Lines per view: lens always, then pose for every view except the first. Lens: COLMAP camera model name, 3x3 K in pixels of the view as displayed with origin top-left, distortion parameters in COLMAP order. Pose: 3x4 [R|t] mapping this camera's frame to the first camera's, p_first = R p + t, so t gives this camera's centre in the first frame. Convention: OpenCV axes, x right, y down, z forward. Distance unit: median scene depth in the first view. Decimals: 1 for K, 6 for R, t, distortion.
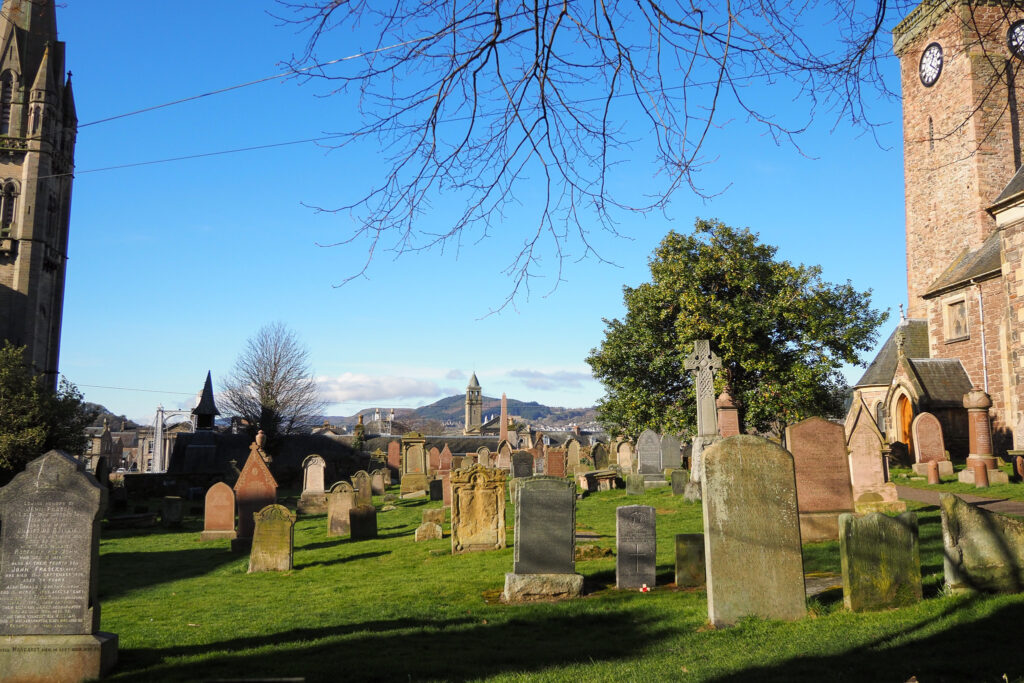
lens RADIAL K [[860.0, 0, 513.5], [0, 860.0, 334.6], [0, 0, 1]] dist [-0.044769, -0.004704]
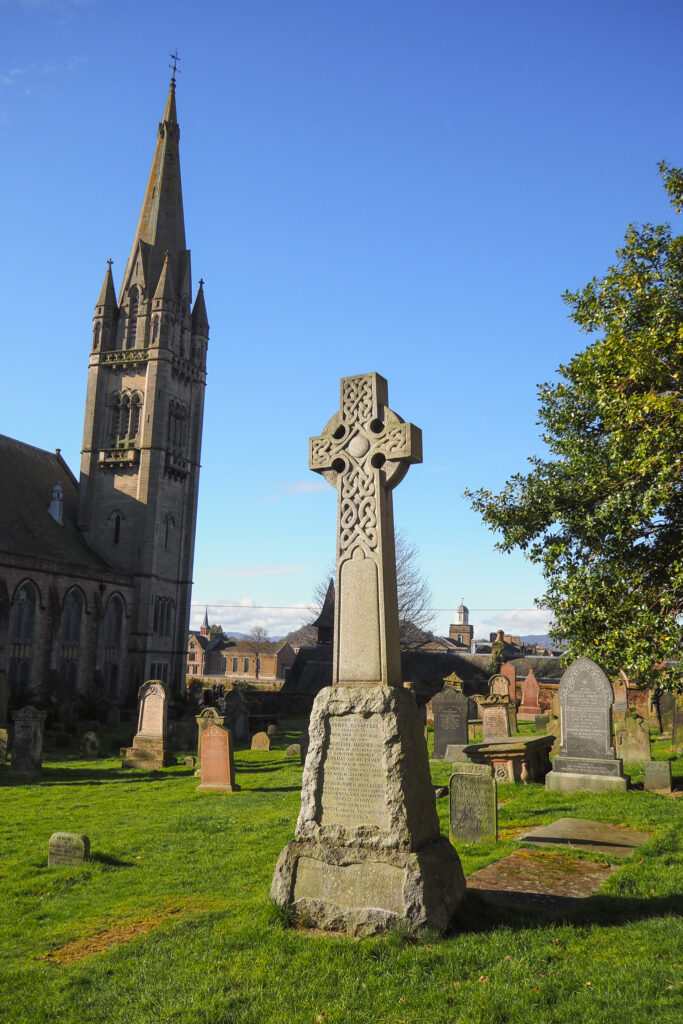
lens RADIAL K [[860.0, 0, 339.5], [0, 860.0, 519.7], [0, 0, 1]] dist [-0.044769, -0.004704]
pose [[0.856739, -0.052531, -0.513068, 0.128317], [0.033256, 0.998356, -0.046686, 0.025248], [0.514676, 0.022935, 0.857078, 0.250460]]
